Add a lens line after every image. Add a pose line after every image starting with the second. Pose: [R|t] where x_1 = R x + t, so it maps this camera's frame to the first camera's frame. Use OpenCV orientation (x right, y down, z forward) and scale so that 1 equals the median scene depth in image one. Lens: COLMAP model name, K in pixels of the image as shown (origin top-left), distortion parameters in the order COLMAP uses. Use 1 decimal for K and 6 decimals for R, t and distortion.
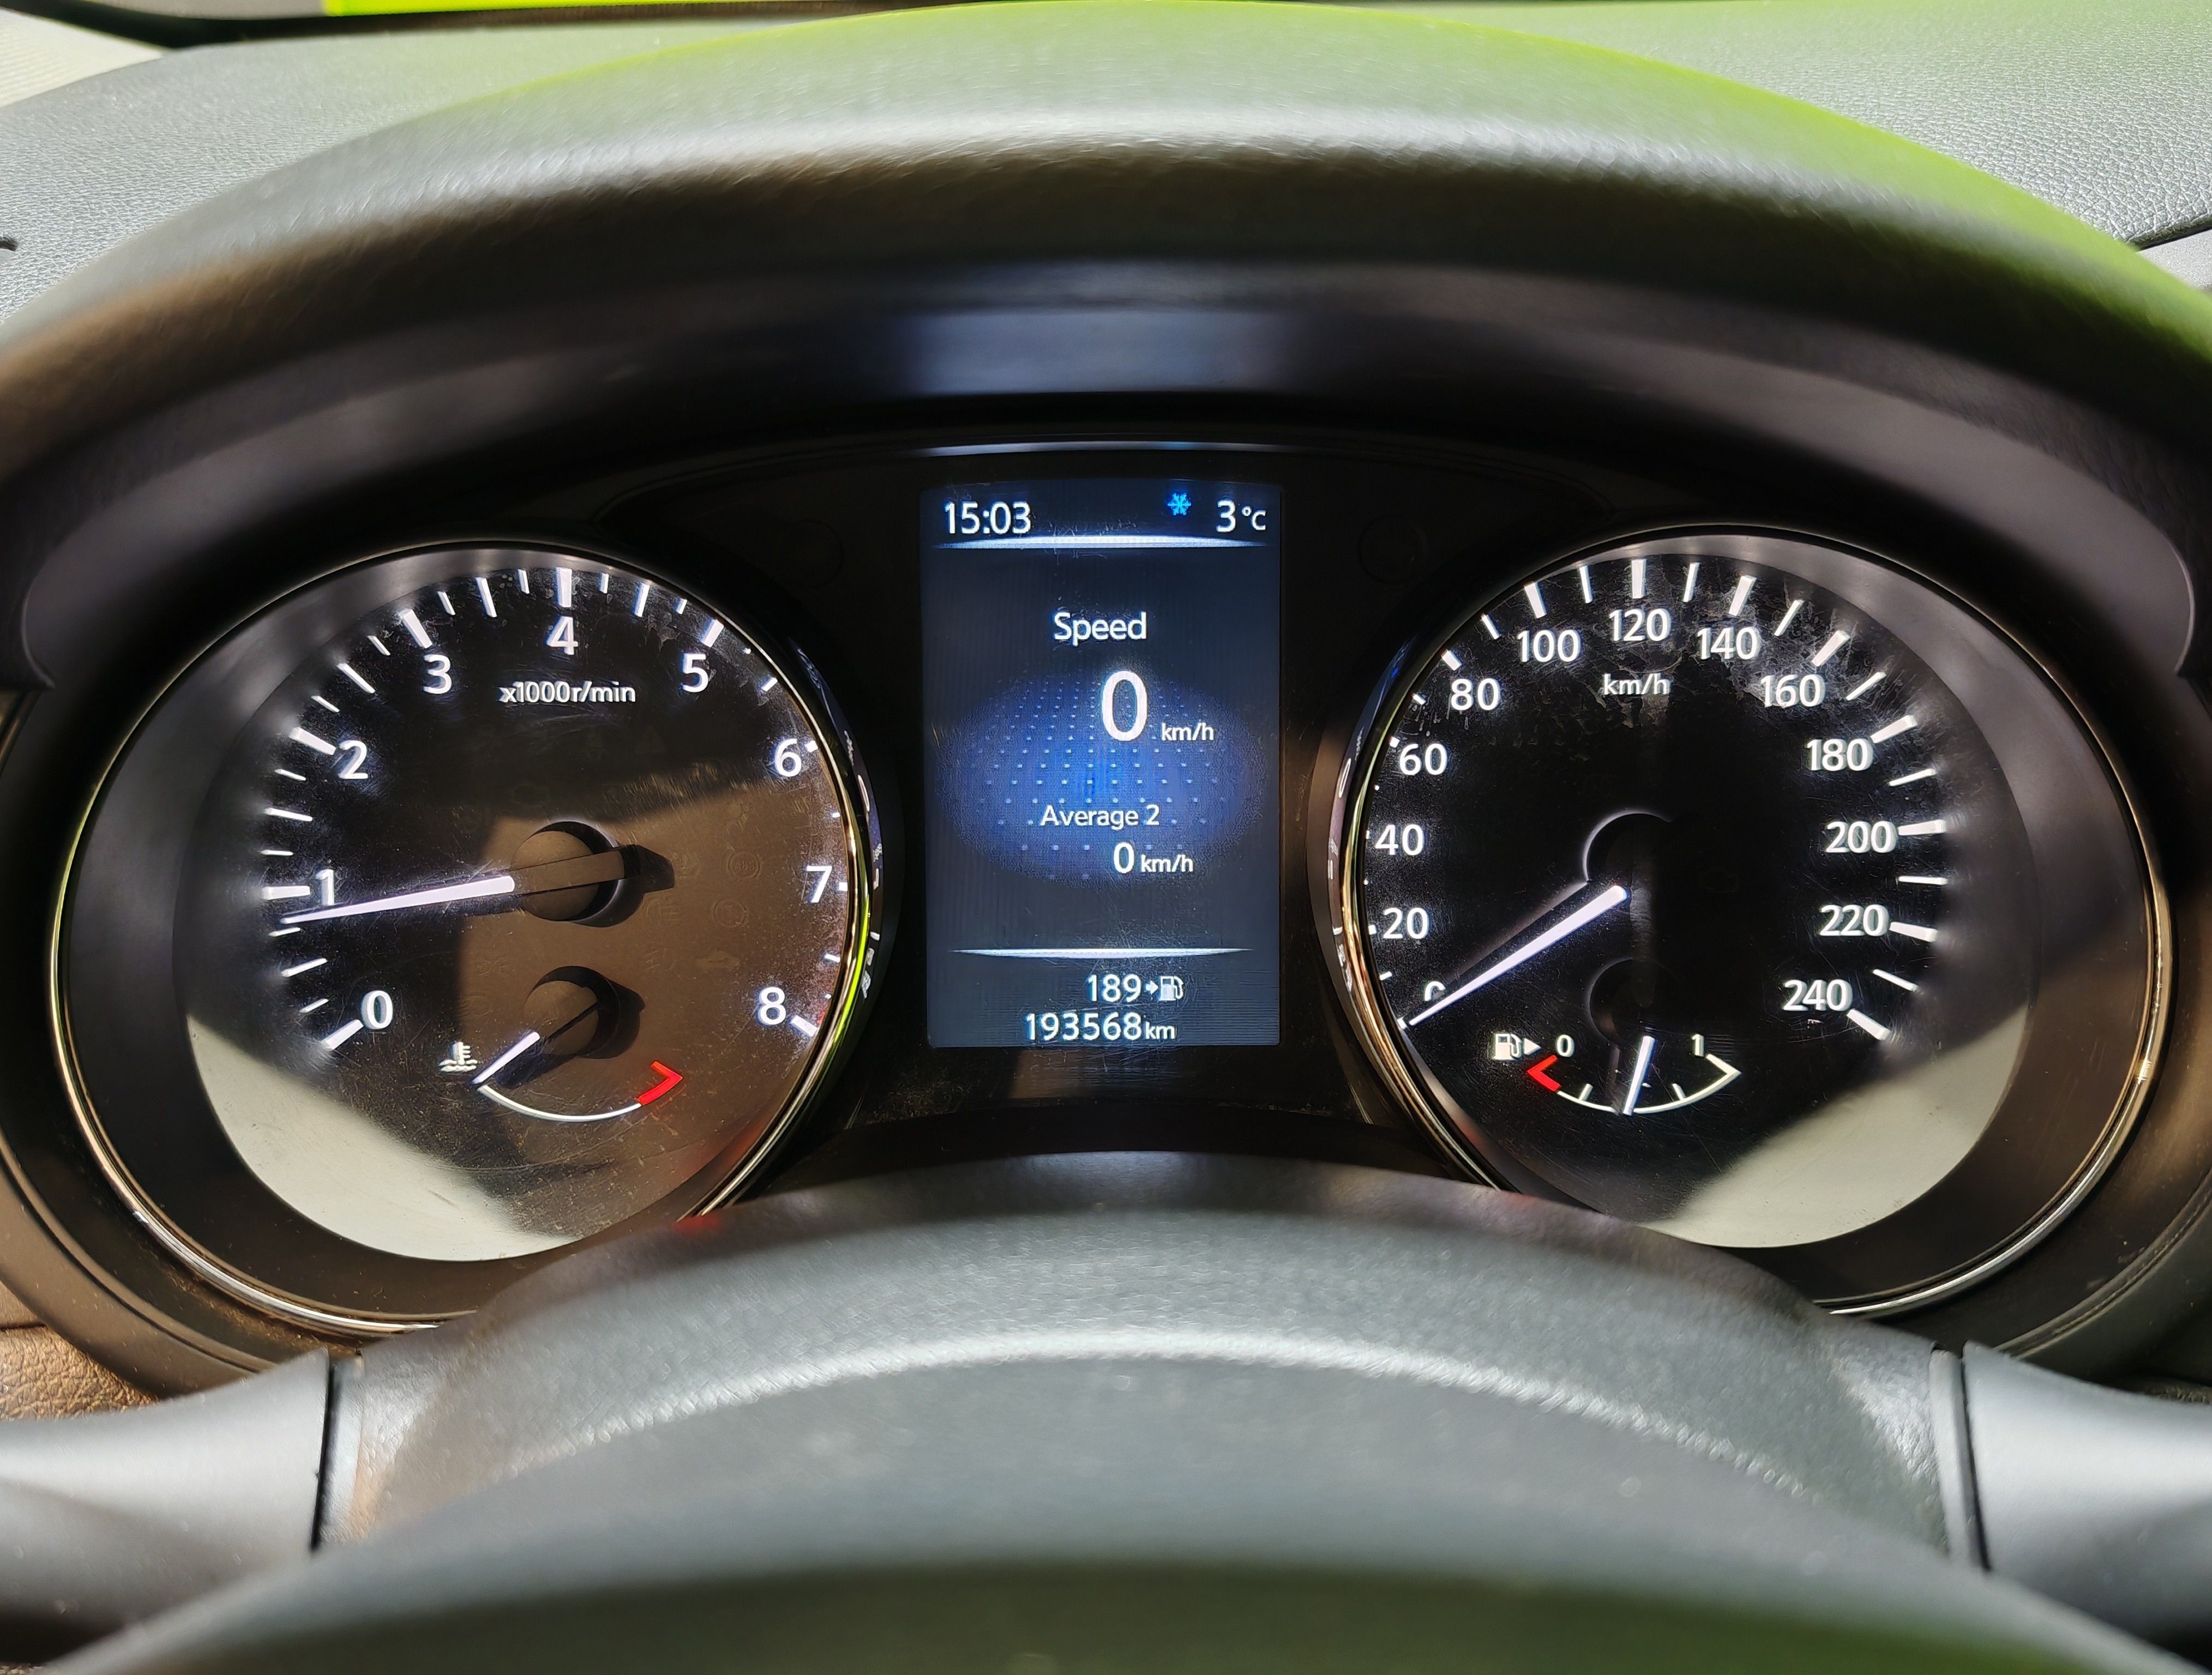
lens RADIAL K [[1933.8, 0, 1086.4], [0, 1933.8, 848.3], [0, 0, 1]] dist [0.078605, -0.002064]
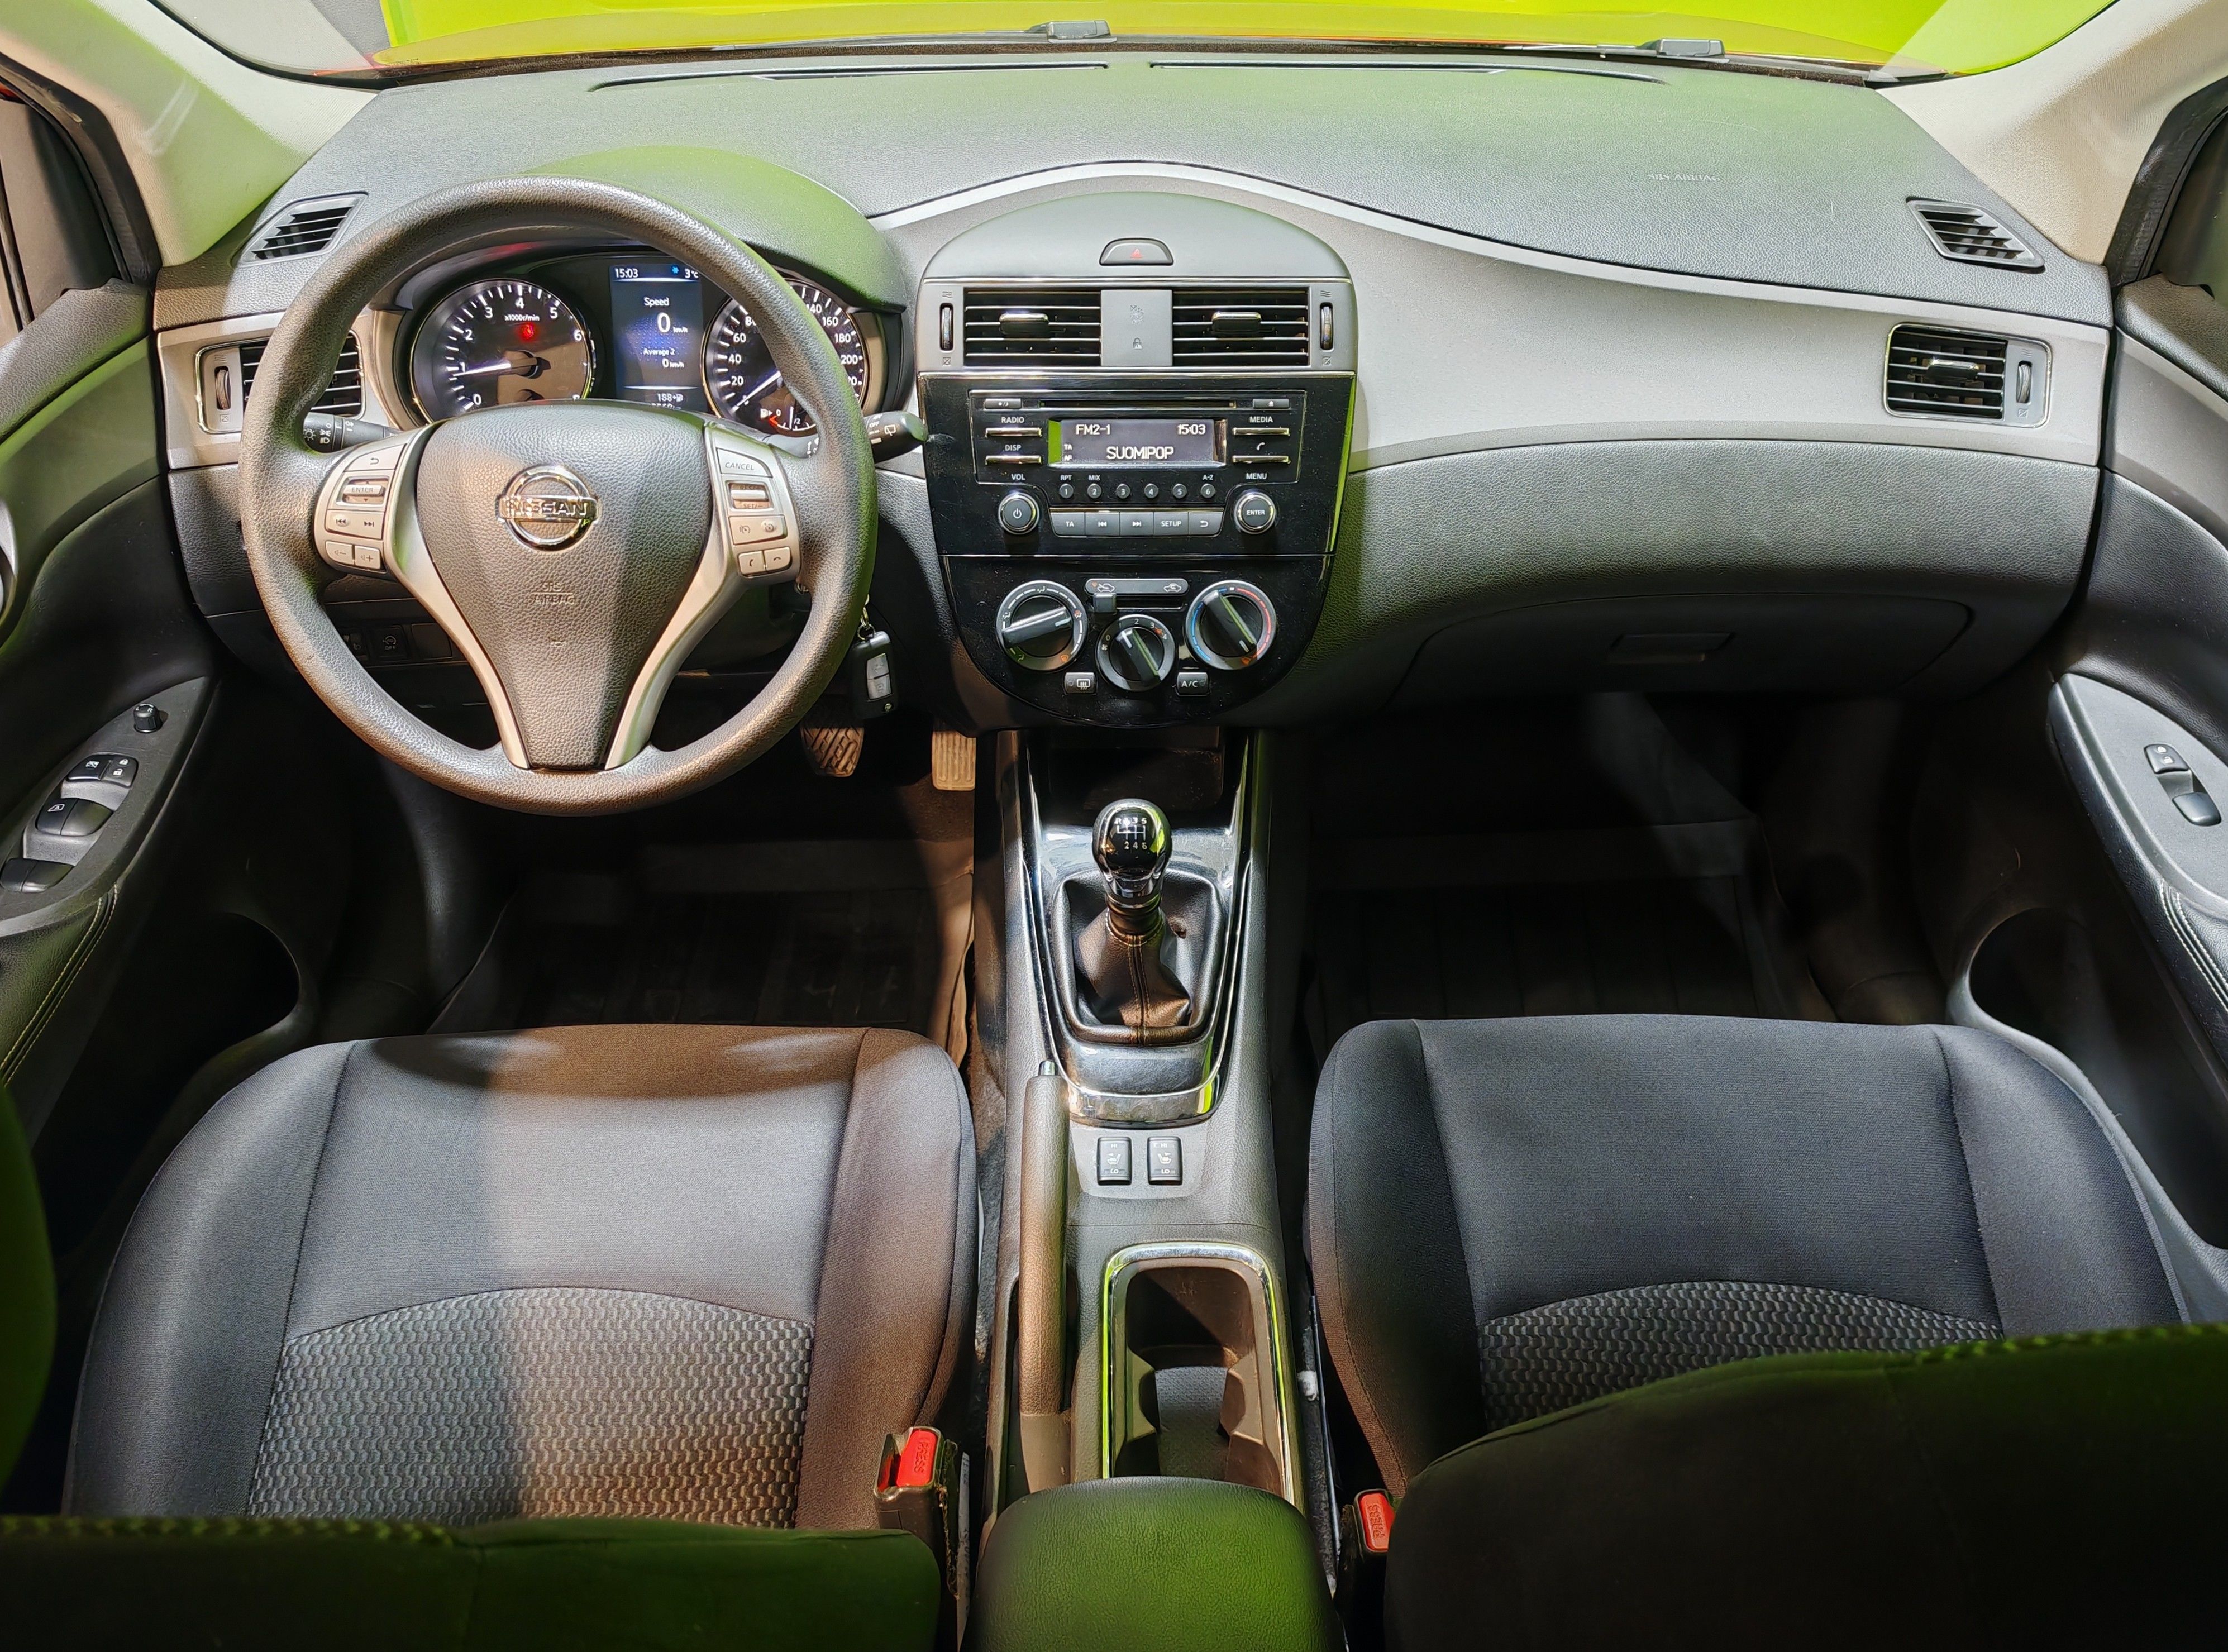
lens RADIAL K [[1813.0, 0, 1118.8], [0, 1813.0, 806.4], [0, 0, 1]] dist [0.076464, -0.131229]
pose [[0.999902, 0.004143, 0.013379, 0.905197], [-0.005797, 0.992000, 0.126106, 0.430747], [-0.012750, -0.126171, 0.991927, -2.843802]]
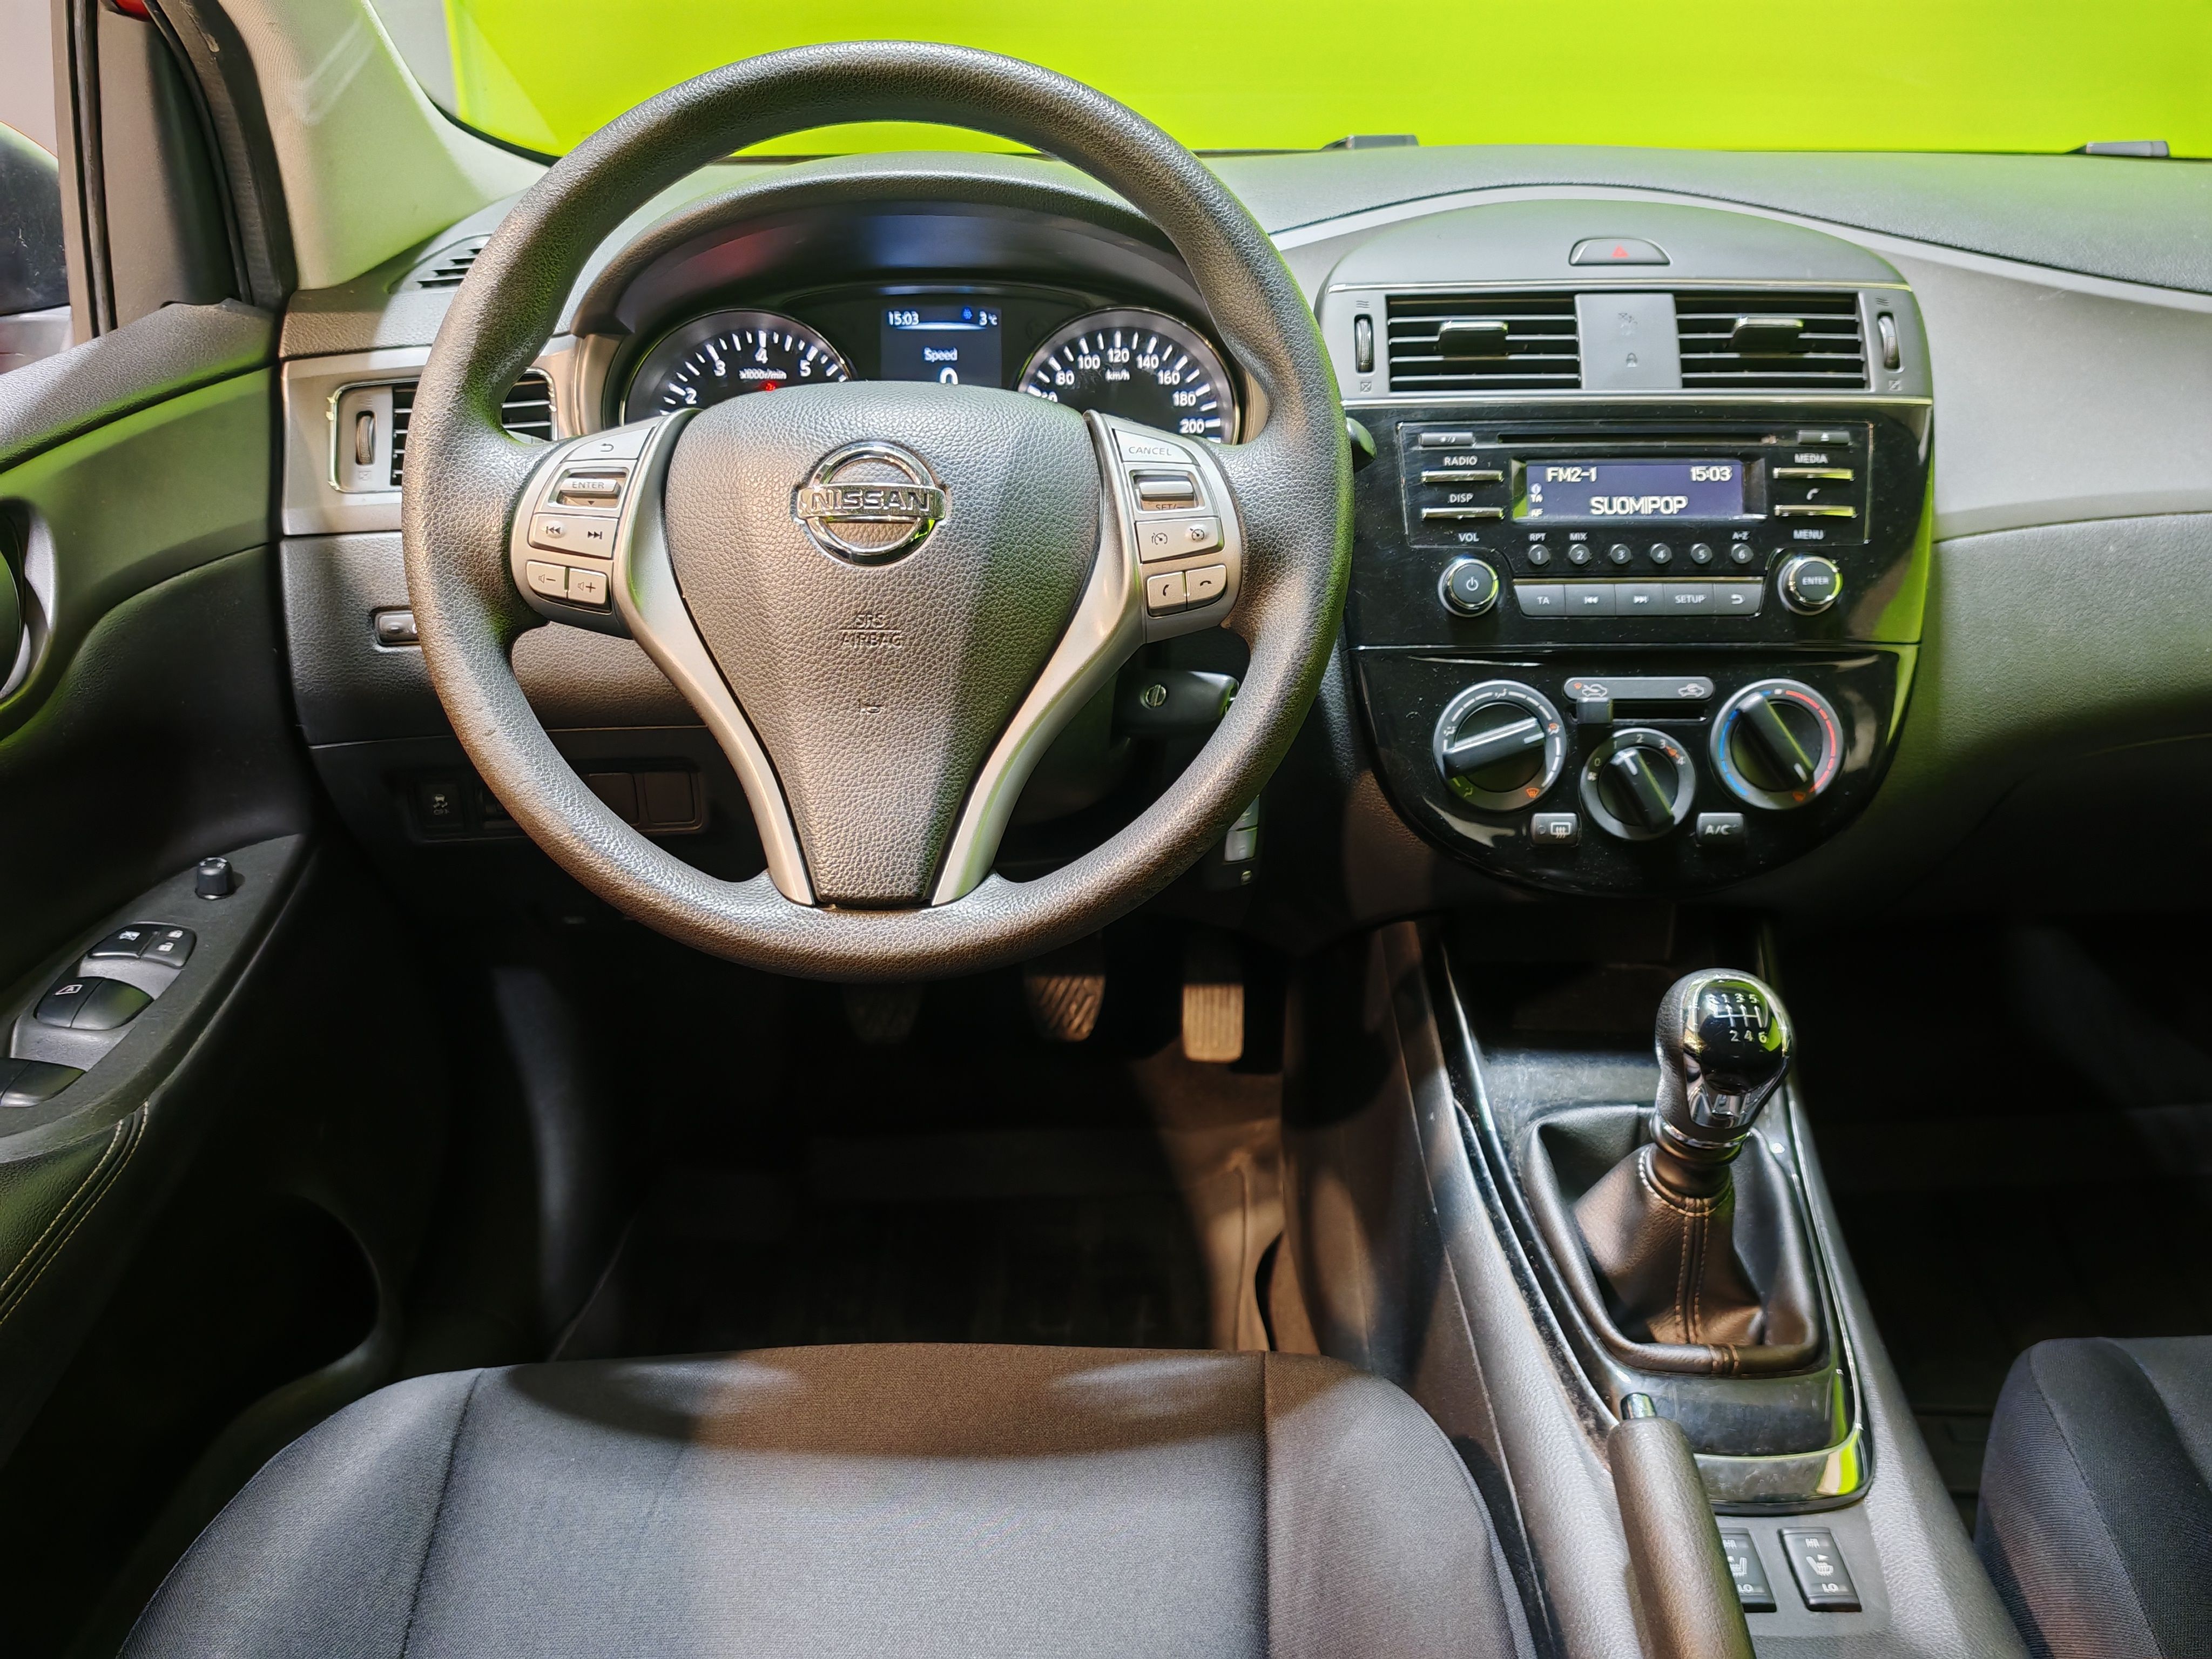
lens RADIAL K [[1800.1, 0, 1119.3], [0, 1800.1, 794.3], [0, 0, 1]] dist [0.076464, -0.131229]
pose [[0.999970, 0.005729, 0.005121, 0.273523], [-0.005242, 0.995885, -0.090476, 0.815600], [-0.005618, 0.090447, 0.995885, -1.729189]]
